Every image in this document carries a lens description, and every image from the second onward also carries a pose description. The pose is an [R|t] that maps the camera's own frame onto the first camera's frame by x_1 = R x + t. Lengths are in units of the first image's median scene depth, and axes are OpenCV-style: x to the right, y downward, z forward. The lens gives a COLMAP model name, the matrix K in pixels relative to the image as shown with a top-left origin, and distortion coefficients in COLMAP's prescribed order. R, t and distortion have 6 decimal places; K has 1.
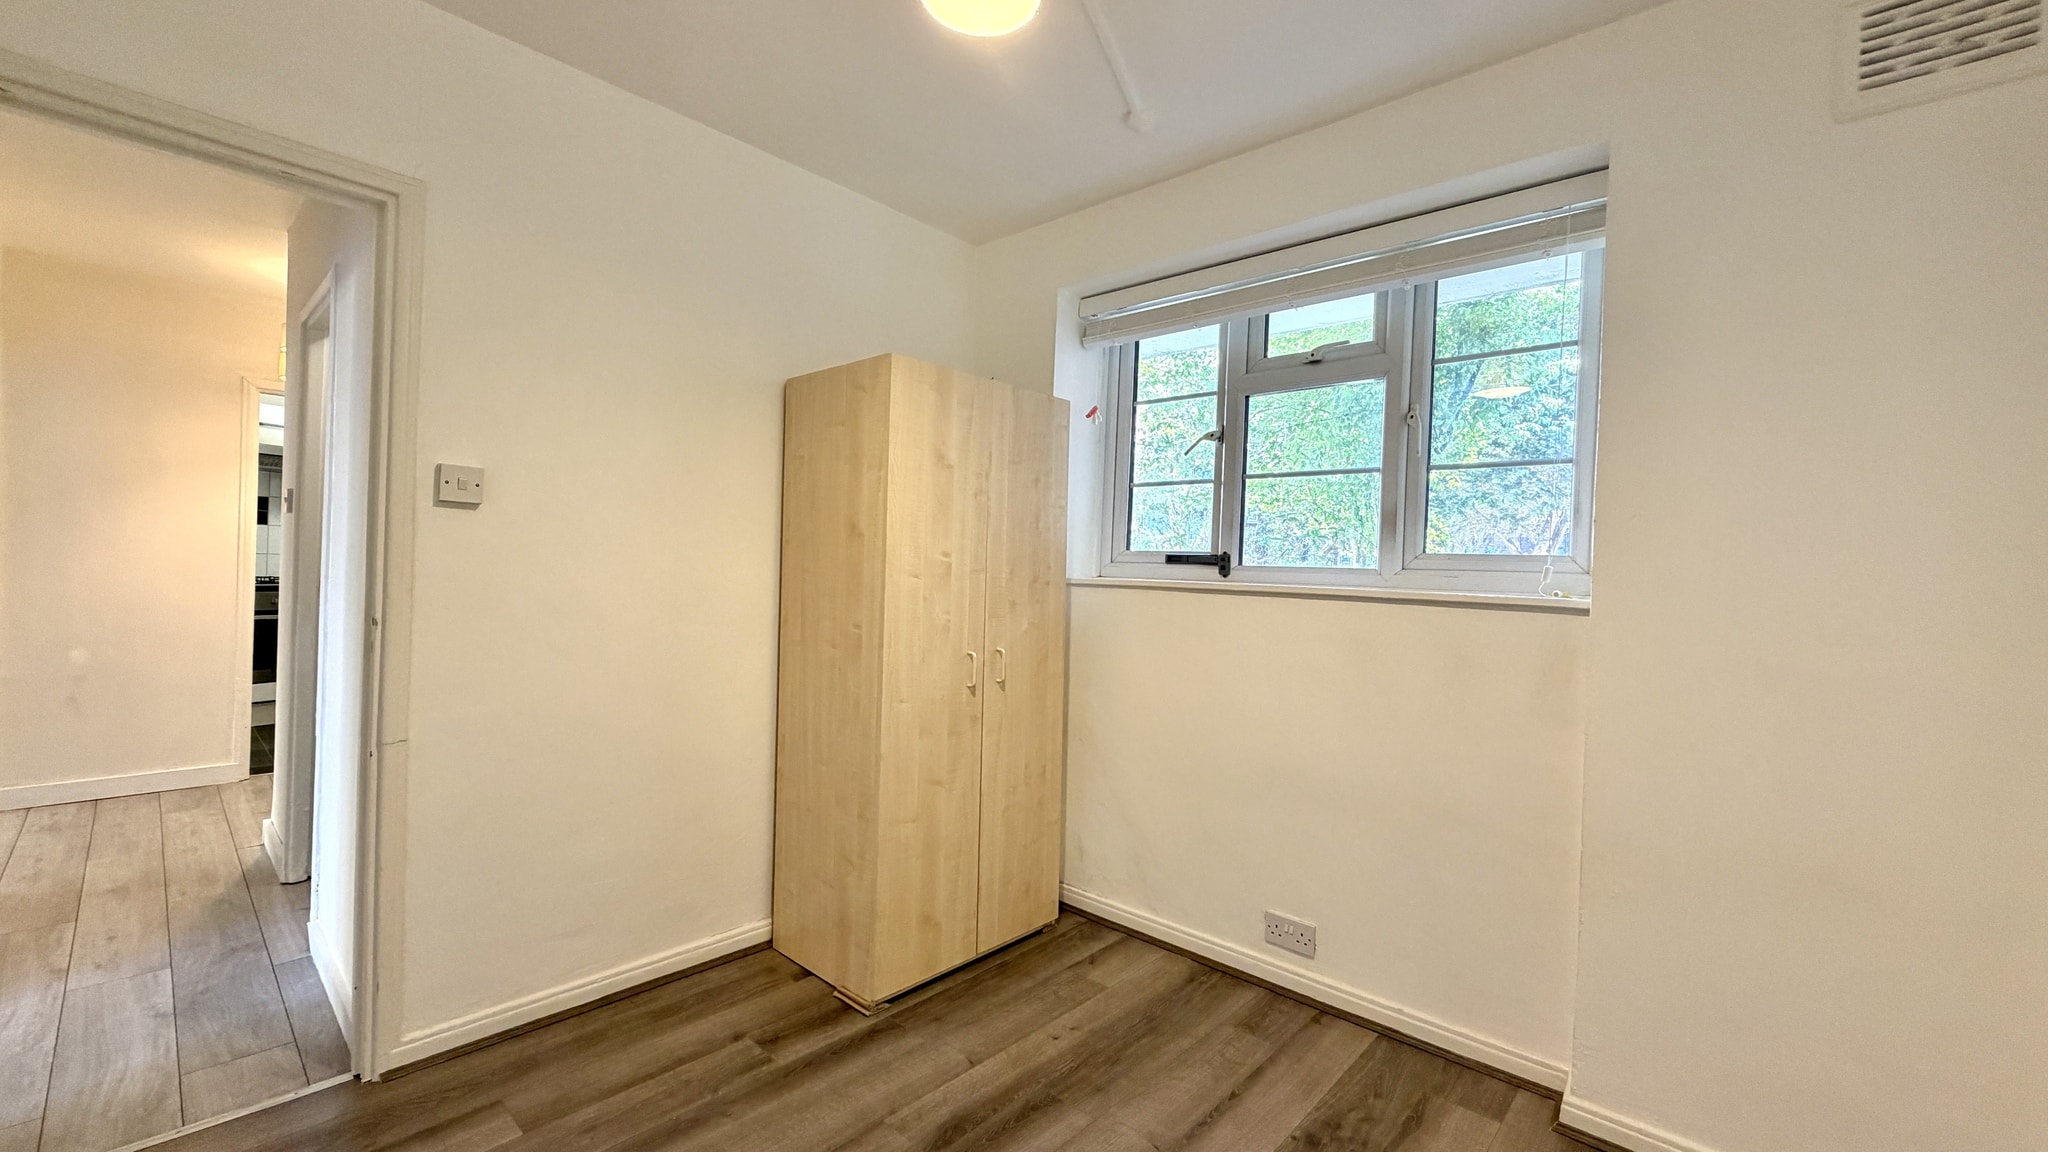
lens RADIAL K [[816.6, 0, 1020.5], [0, 816.6, 578.2], [0, 0, 1]] dist [-0.001840, 0.000136]
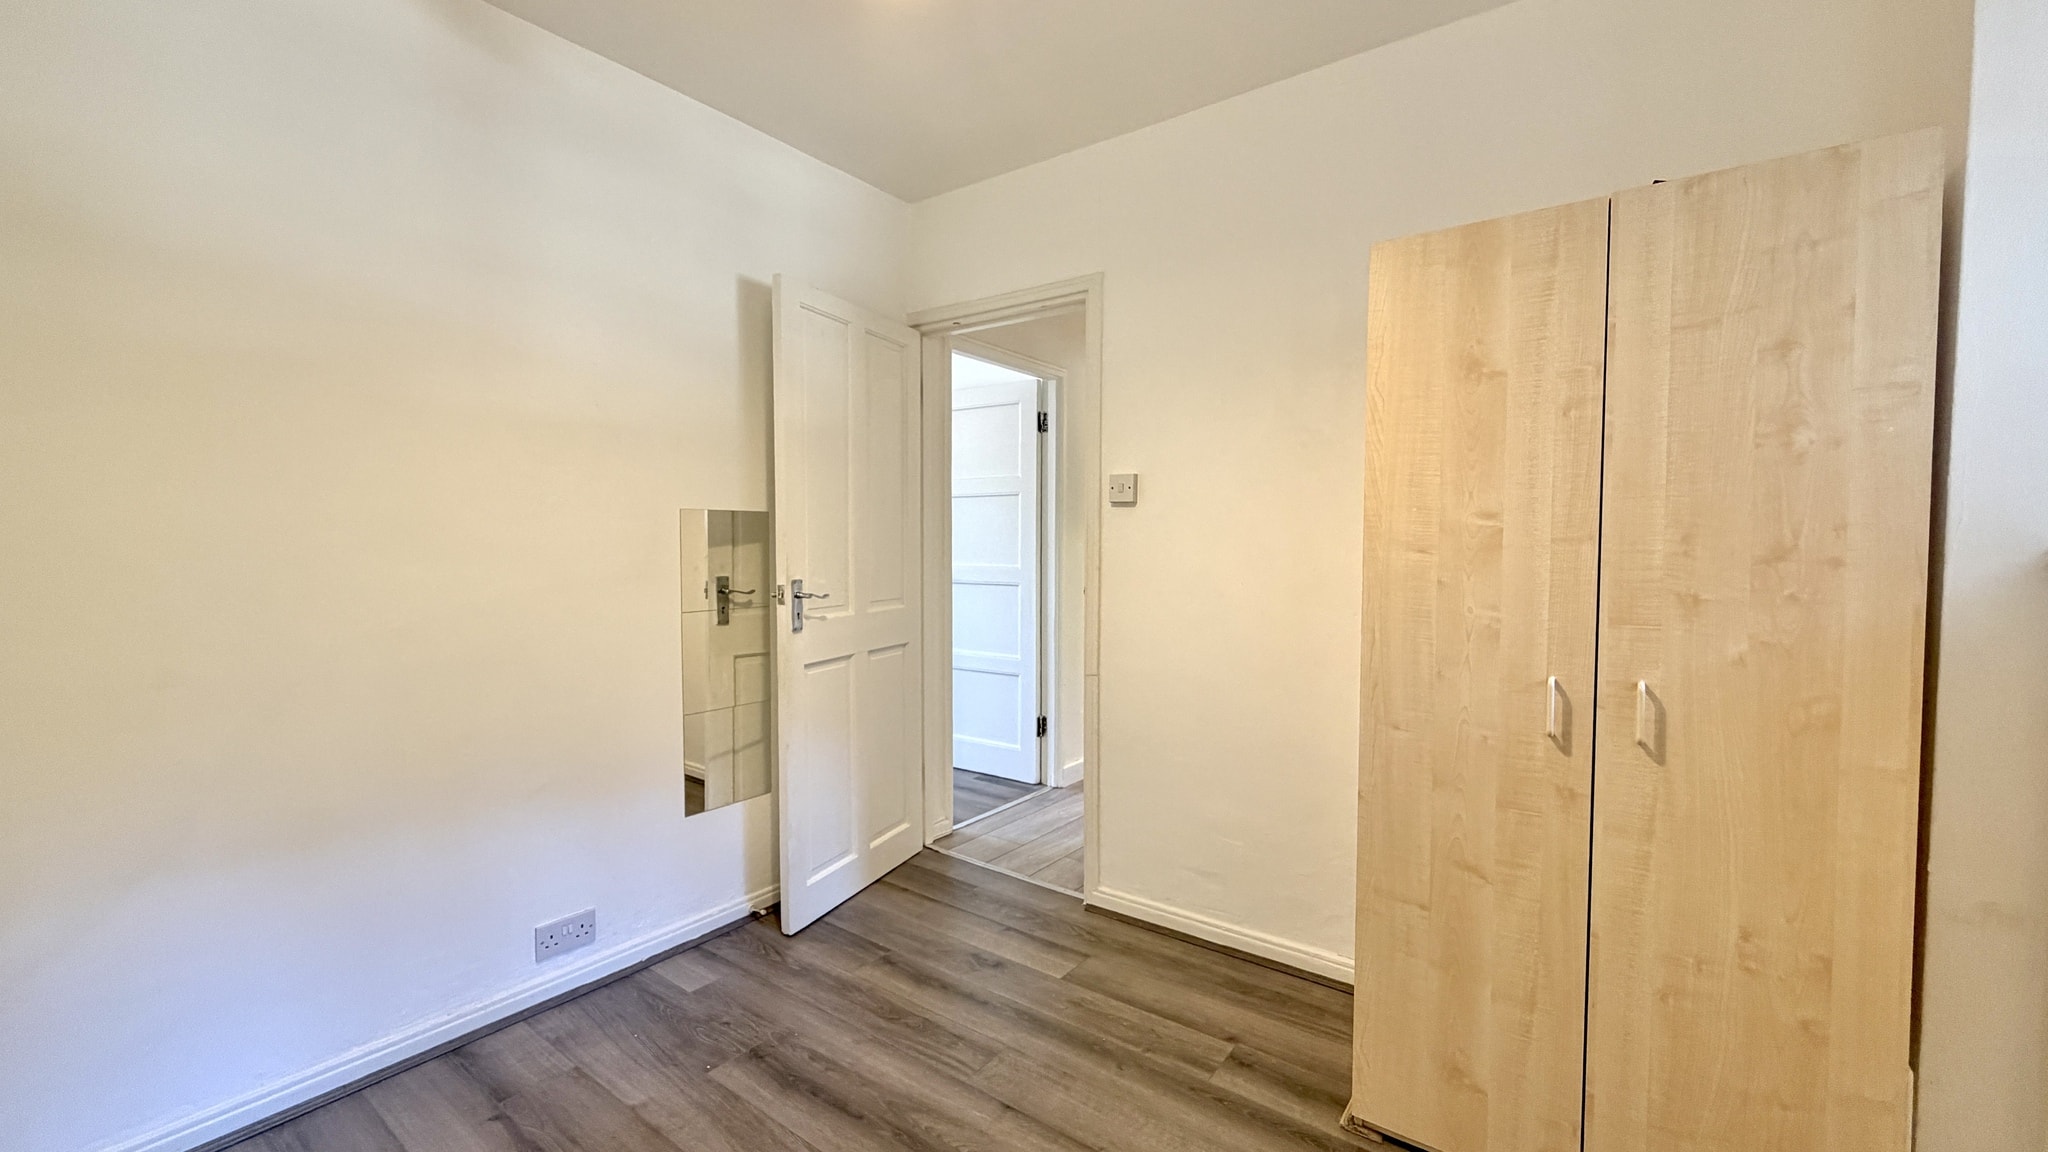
lens RADIAL K [[816.6, 0, 1020.5], [0, 816.6, 578.2], [0, 0, 1]] dist [-0.001840, 0.000136]
pose [[0.104868, 0.007844, -0.994455, 0.621198], [-0.009010, 0.999935, 0.006938, 0.023061], [0.994445, 0.008232, 0.104932, 0.710952]]
